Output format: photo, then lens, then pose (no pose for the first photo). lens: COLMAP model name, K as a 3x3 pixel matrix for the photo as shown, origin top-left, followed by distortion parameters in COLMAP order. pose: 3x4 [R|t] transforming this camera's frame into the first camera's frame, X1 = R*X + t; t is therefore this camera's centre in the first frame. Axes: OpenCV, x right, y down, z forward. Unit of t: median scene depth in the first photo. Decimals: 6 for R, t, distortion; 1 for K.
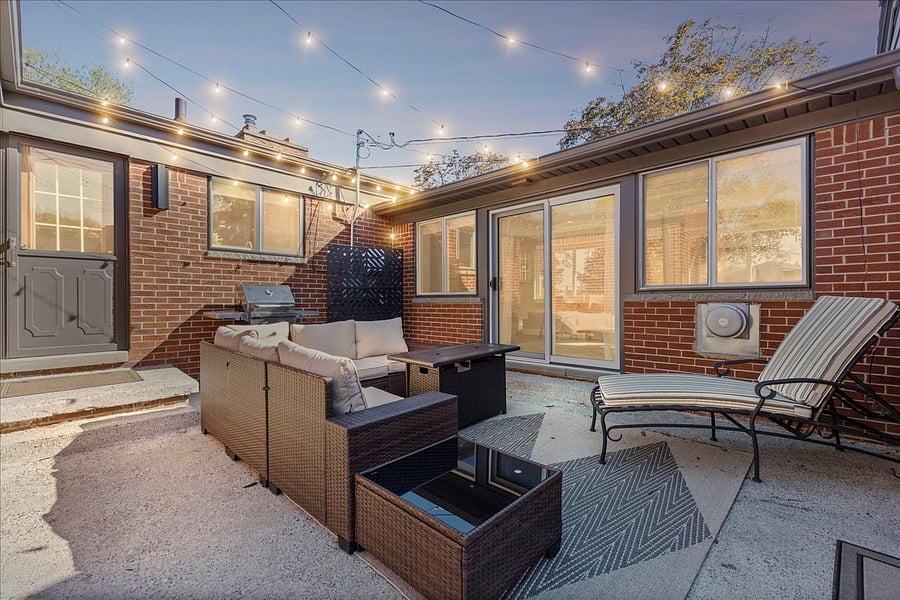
lens RADIAL K [[393.0, 0, 450.0], [0, 393.0, 300.0], [0, 0, 1]] dist [0.002034, 0.000286]
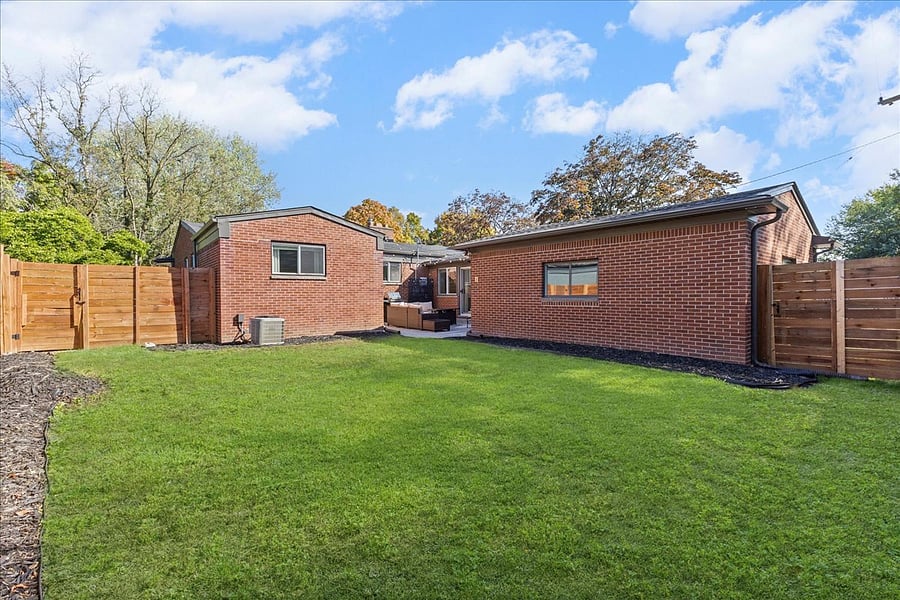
lens RADIAL K [[393.0, 0, 450.0], [0, 393.0, 300.0], [0, 0, 1]] dist [0.002034, 0.000286]
pose [[0.994405, 0.000255, -0.105631, 0.323169], [0.000368, 0.999983, 0.005881, 0.009870], [0.105631, -0.005887, 0.994388, -1.952129]]
